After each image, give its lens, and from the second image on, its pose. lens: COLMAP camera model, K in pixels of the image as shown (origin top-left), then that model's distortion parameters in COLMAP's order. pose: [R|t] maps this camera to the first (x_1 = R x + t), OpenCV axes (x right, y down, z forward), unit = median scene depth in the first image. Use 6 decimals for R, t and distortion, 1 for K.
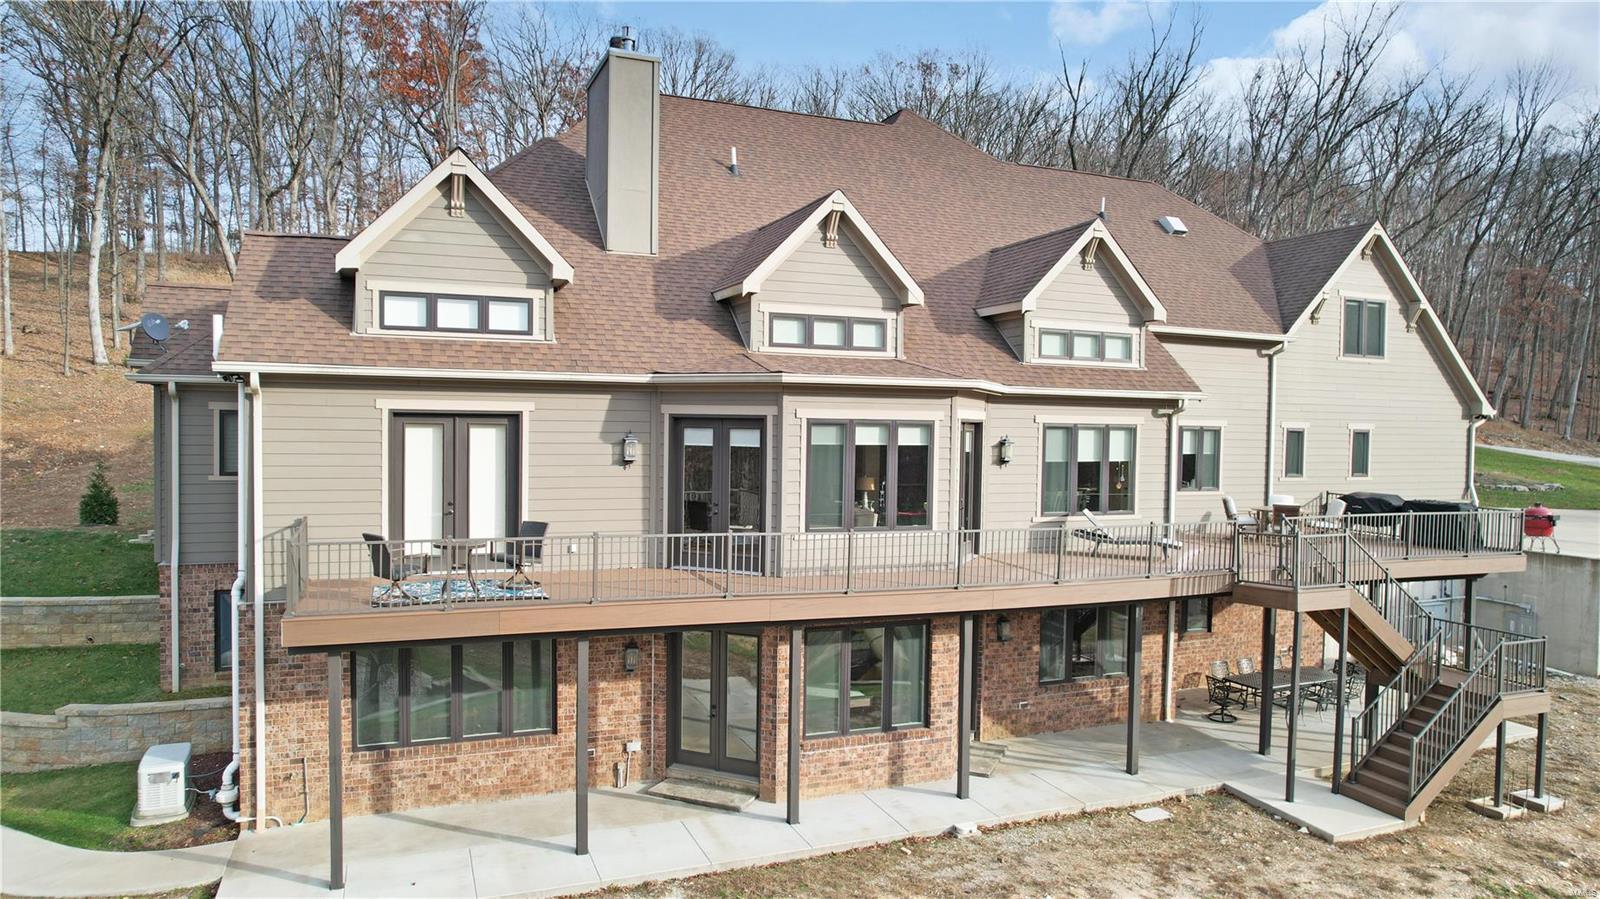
lens RADIAL K [[1028.9, 0, 809.7], [0, 1028.9, 449.2], [0, 0, 1]] dist [-0.067608, 0.058848]
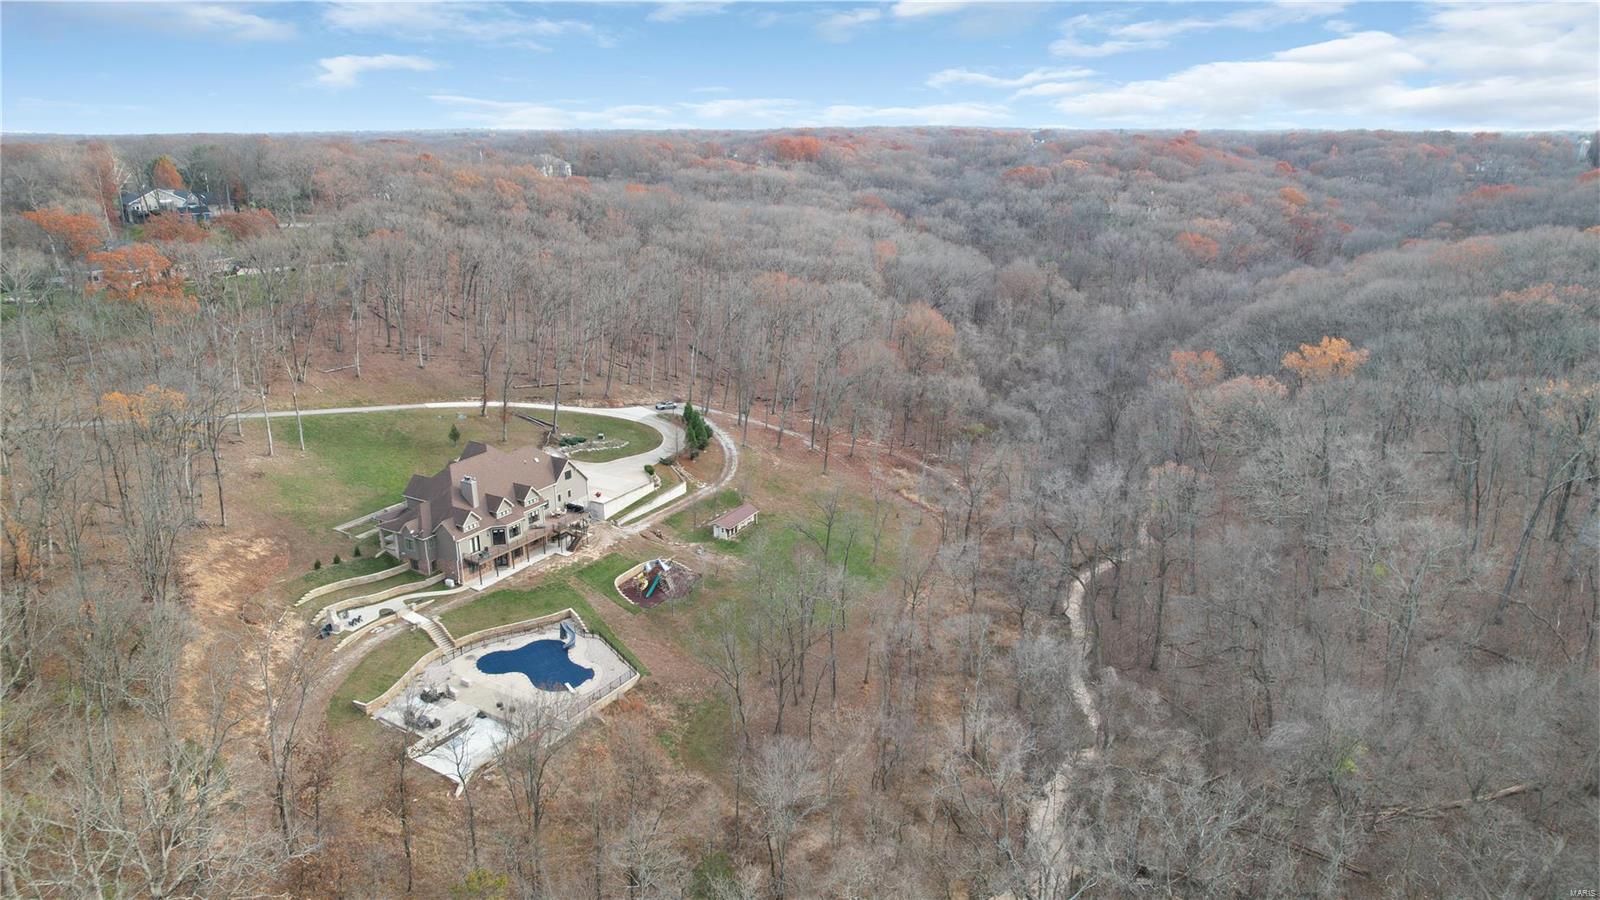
lens RADIAL K [[1028.9, 0, 809.7], [0, 1028.9, 449.7], [0, 0, 1]] dist [-0.067608, 0.058848]
pose [[0.789219, -0.198962, 0.580989, -2.733017], [0.027275, 0.956486, 0.290502, -2.937199], [-0.613506, -0.213423, 0.760303, -6.676732]]
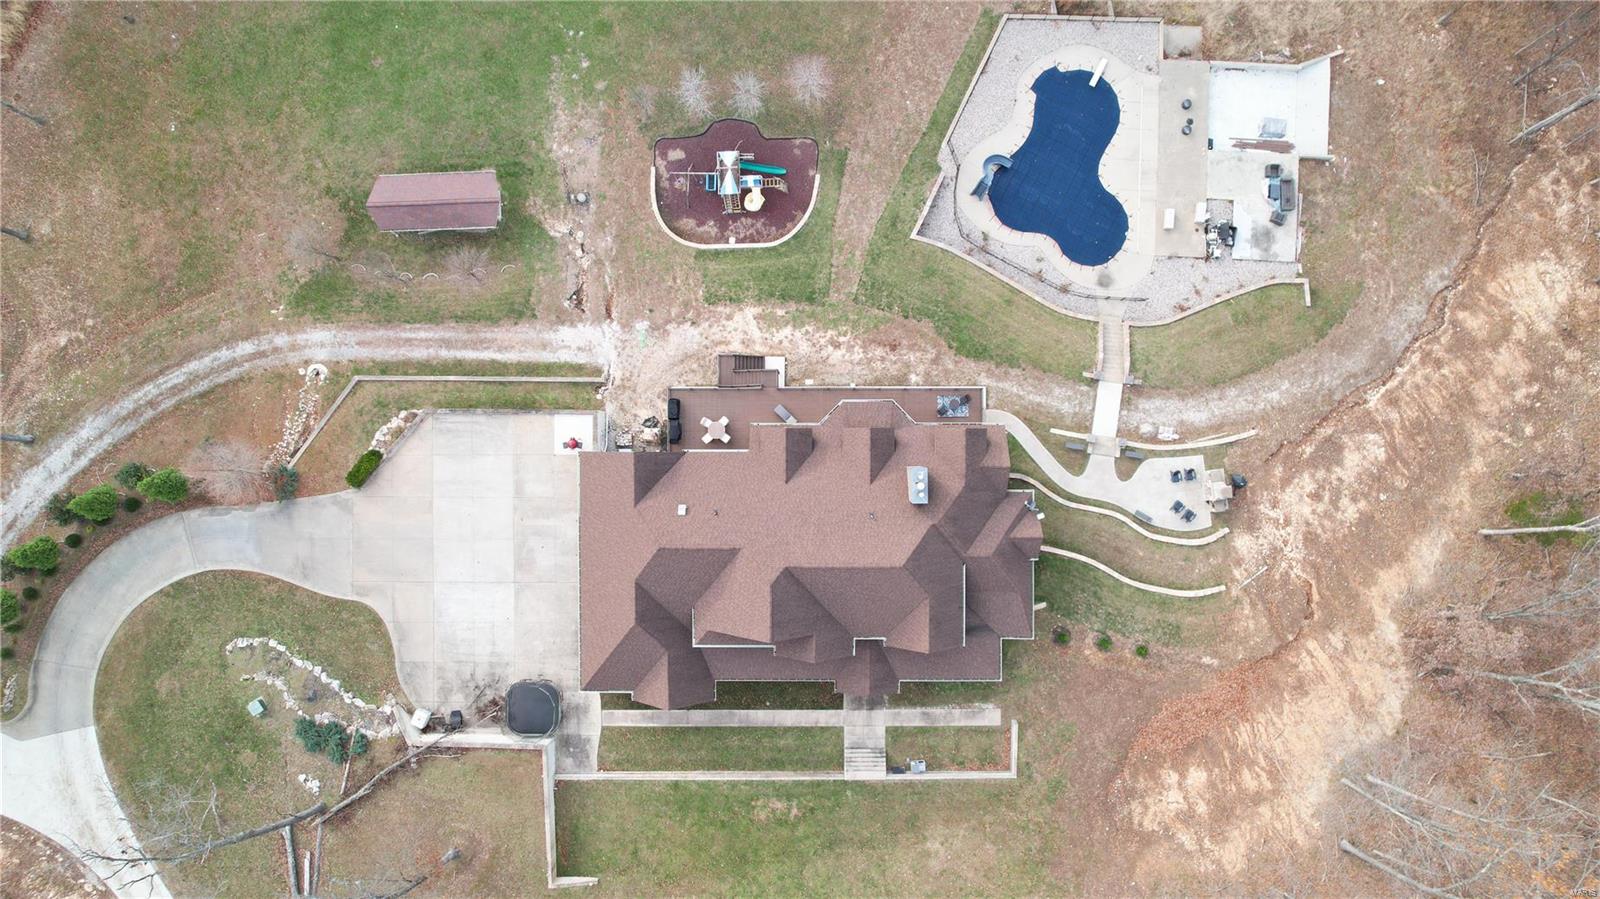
lens RADIAL K [[1028.9, 0, 809.7], [0, 1028.9, 449.2], [0, 0, 1]] dist [-0.067608, 0.058848]
pose [[-0.924358, -0.381382, -0.010483, 0.238528], [0.006945, -0.044292, 0.998994, -4.011888], [-0.381463, 0.923356, 0.043591, 0.970193]]
